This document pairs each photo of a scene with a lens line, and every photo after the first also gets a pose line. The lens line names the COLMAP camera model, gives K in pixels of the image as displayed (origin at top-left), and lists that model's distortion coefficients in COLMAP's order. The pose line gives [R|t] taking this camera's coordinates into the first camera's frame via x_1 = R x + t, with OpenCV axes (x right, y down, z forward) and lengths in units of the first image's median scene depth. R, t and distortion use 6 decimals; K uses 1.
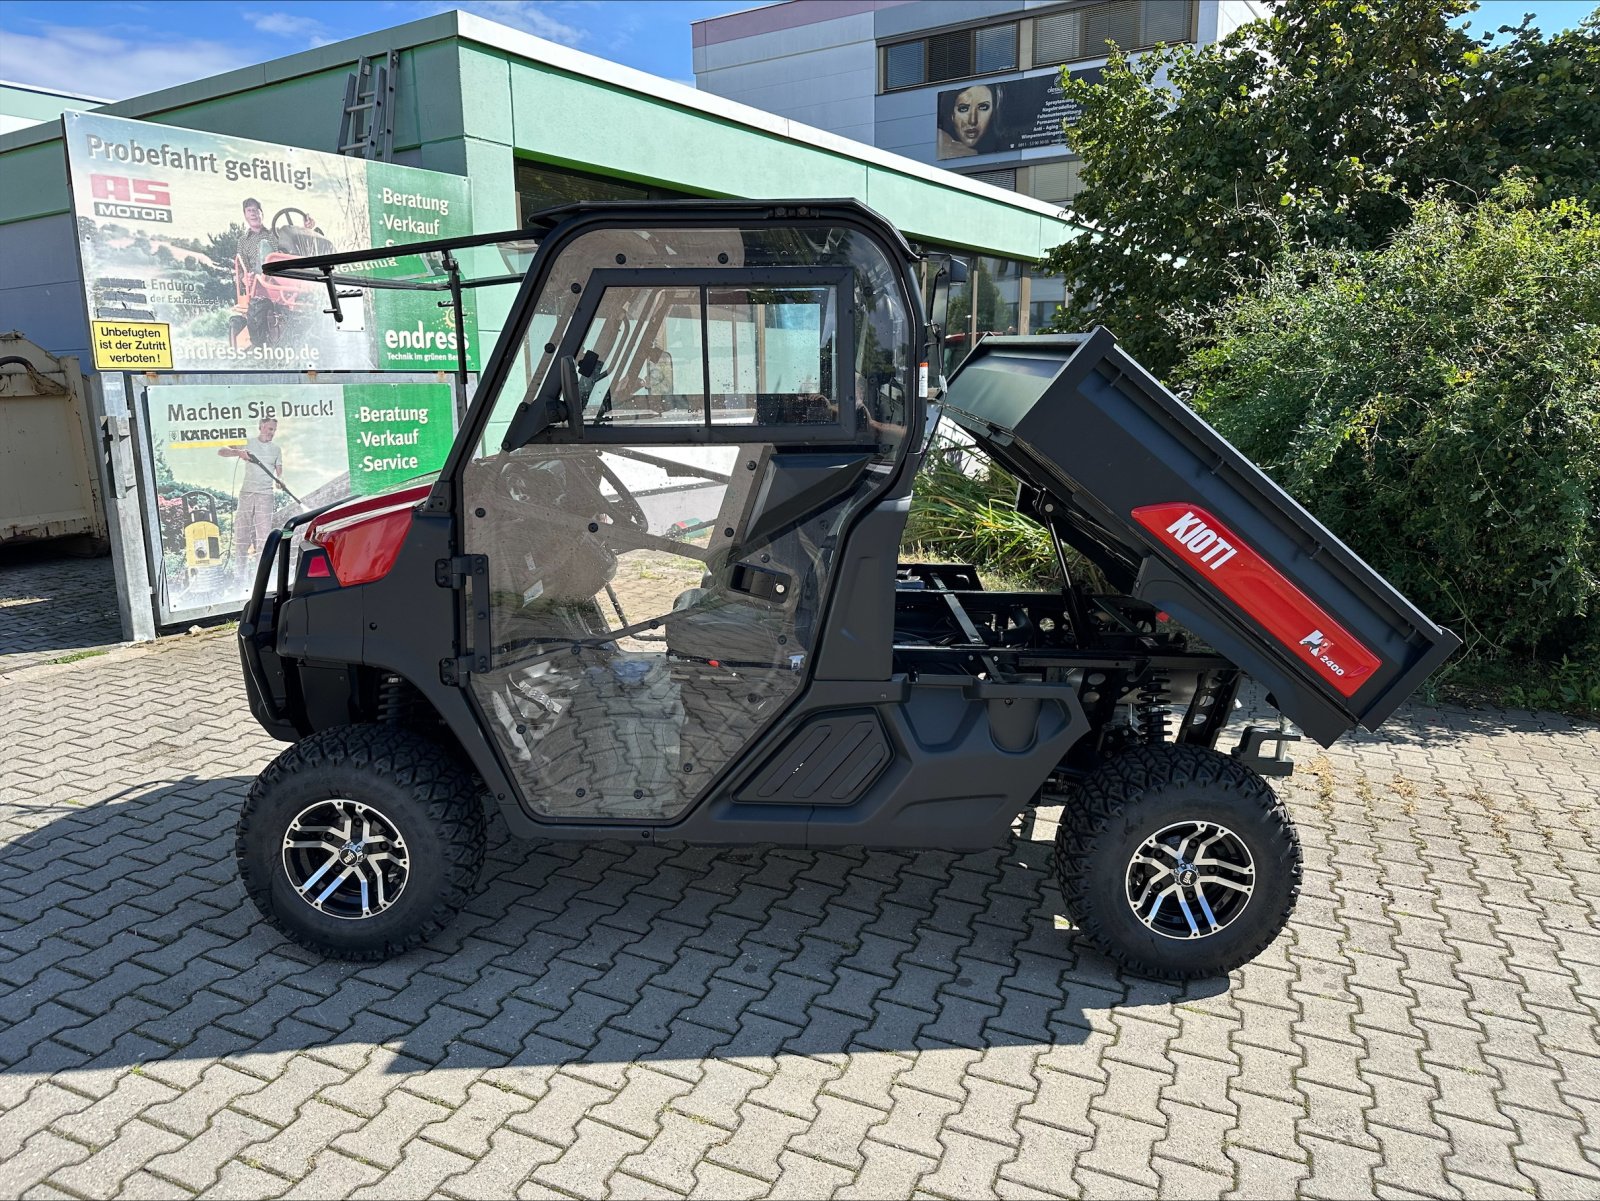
lens RADIAL K [[1155.1, 0, 790.1], [0, 1155.1, 599.6], [0, 0, 1]] dist [0.017709, -0.032406]
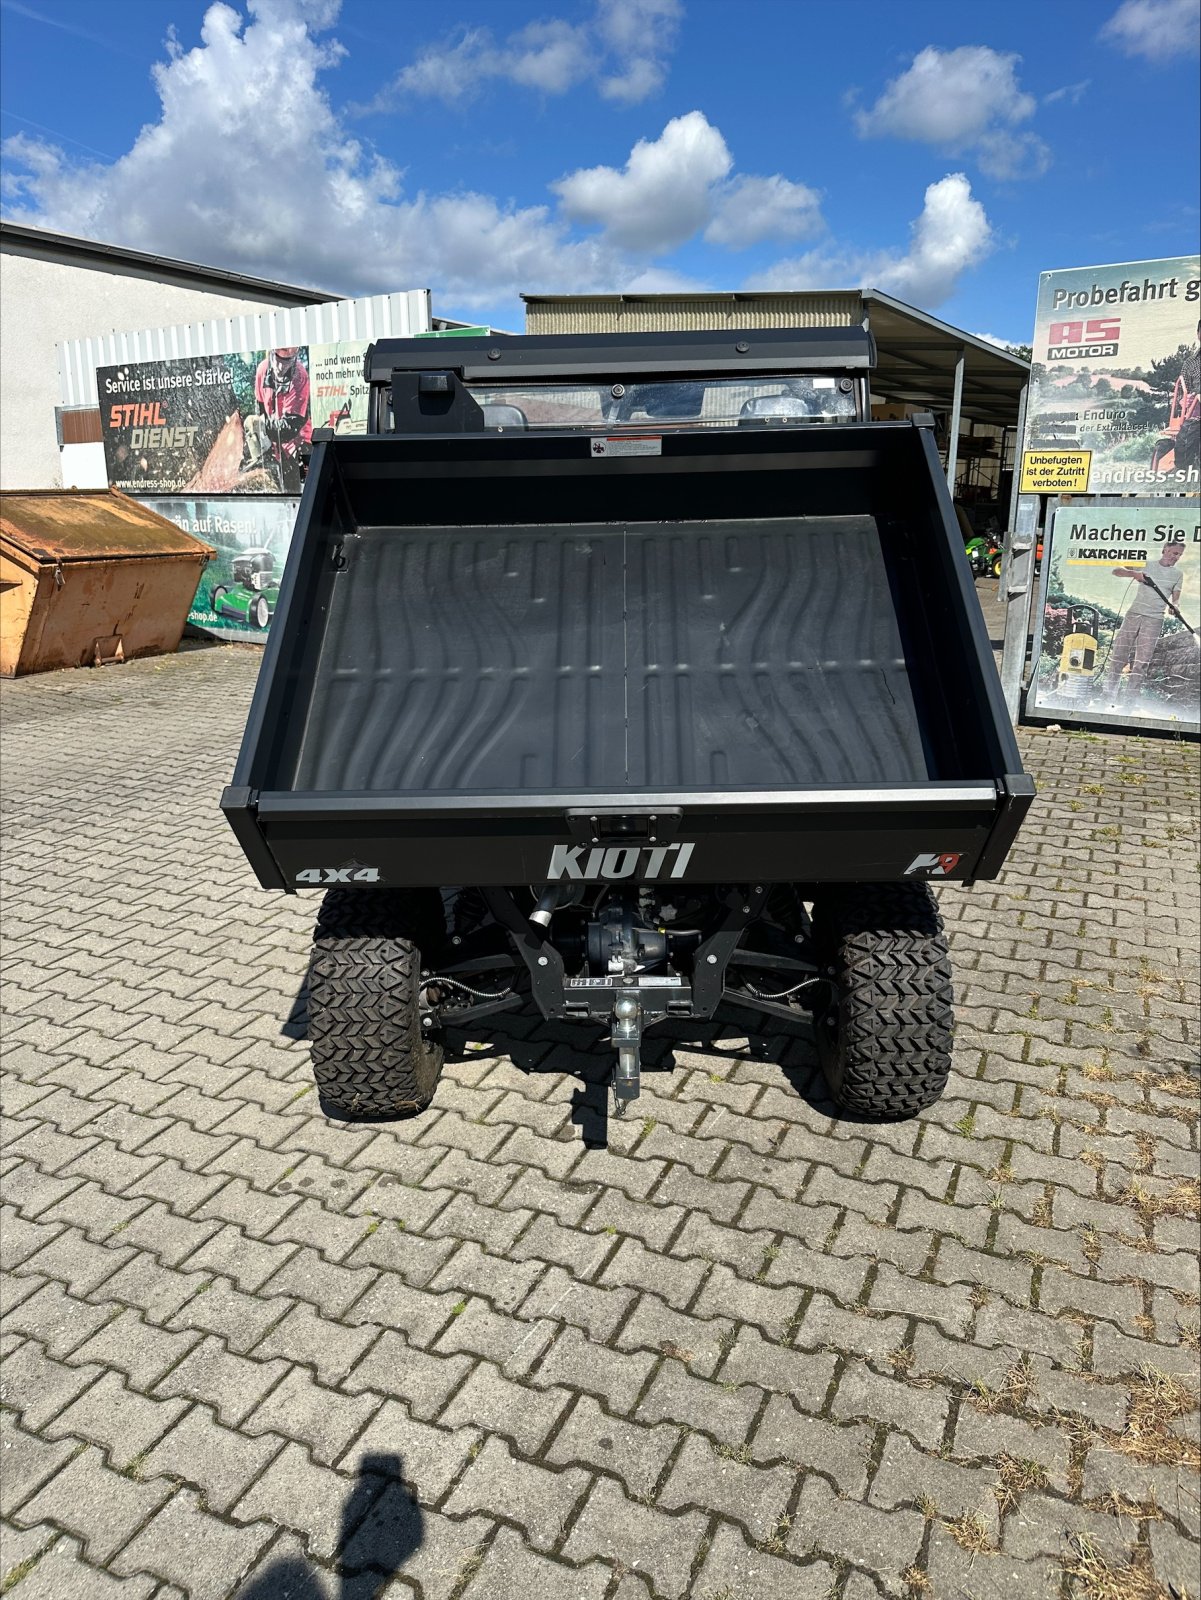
lens RADIAL K [[1161.8, 0, 603.5], [0, 1161.8, 808.0], [0, 0, 1]] dist [0.004543, -0.013949]
pose [[-0.043520, 0.249010, -0.967523, 0.659122], [-0.200319, 0.946598, 0.252635, -0.104747], [0.978764, 0.204807, 0.008685, 0.618700]]
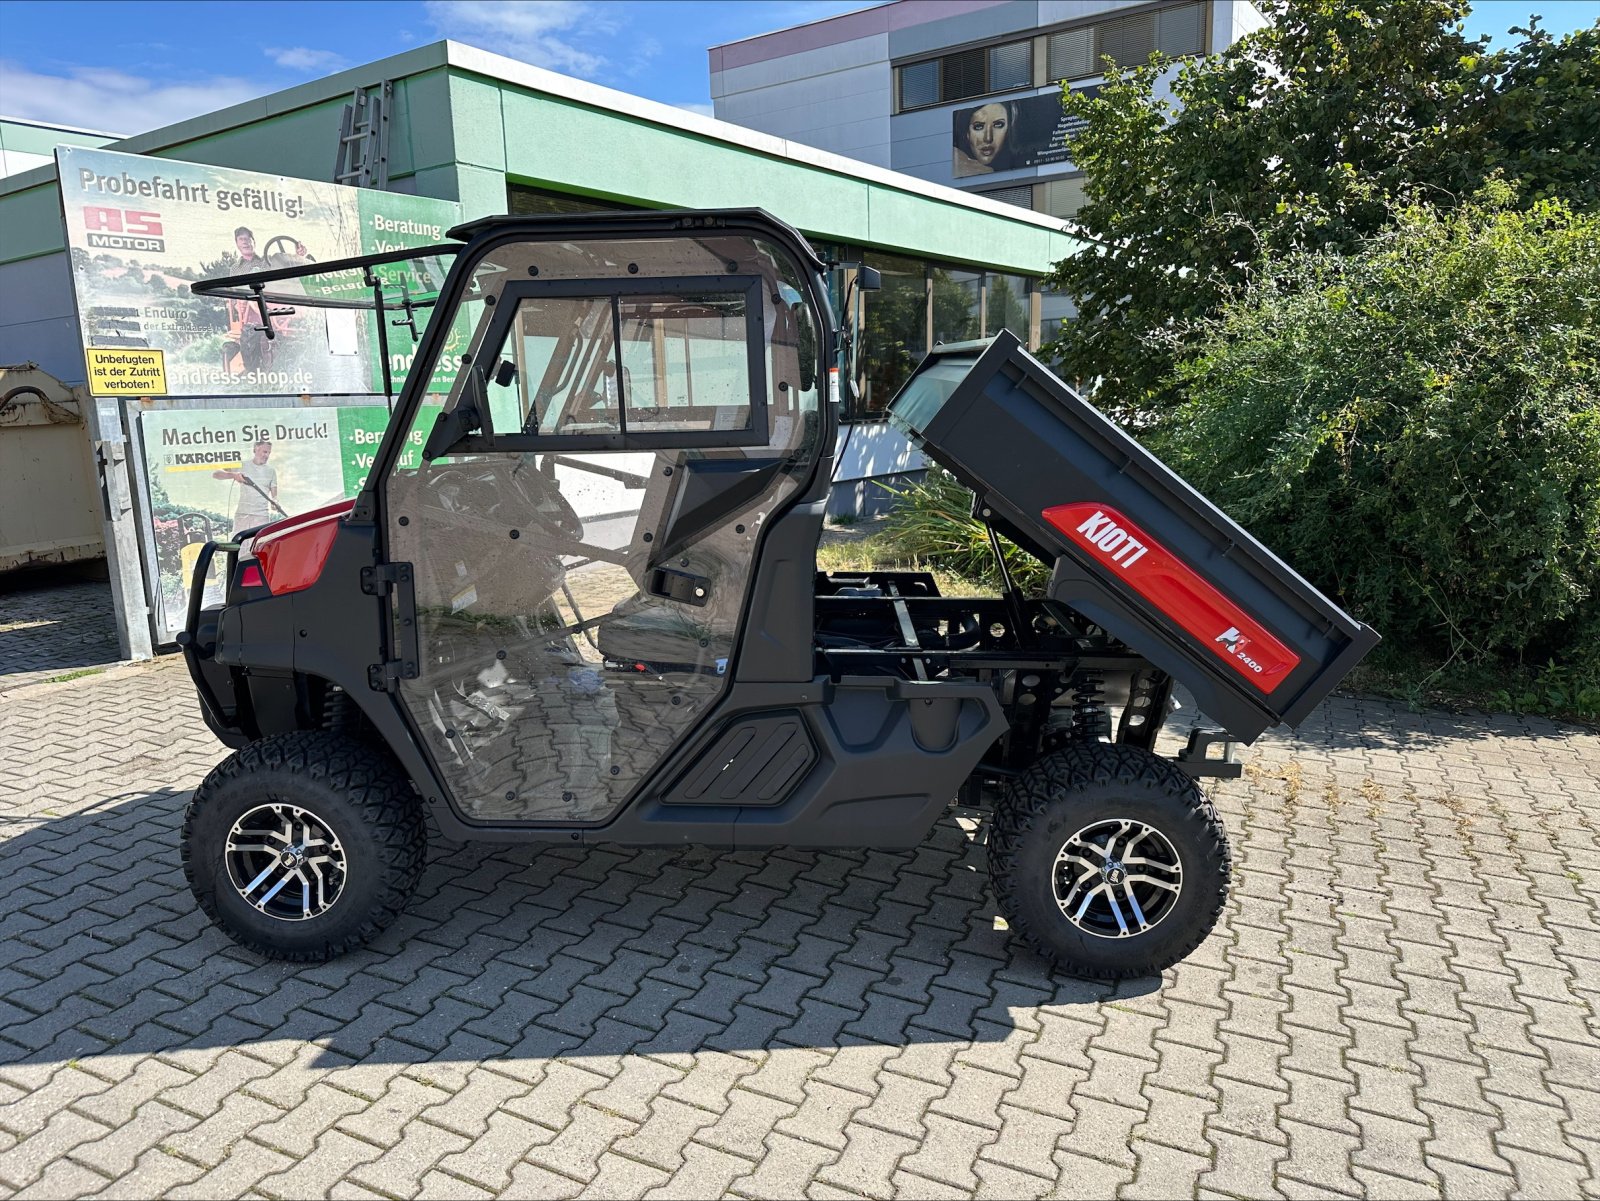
lens RADIAL K [[1151.2, 0, 790.4], [0, 1151.2, 613.2], [0, 0, 1]] dist [0.018602, -0.034434]
pose [[0.999498, -0.011364, -0.029586, 0.048910], [0.011177, 0.999917, -0.006460, 0.007806], [0.029657, 0.006126, 0.999541, -0.005363]]
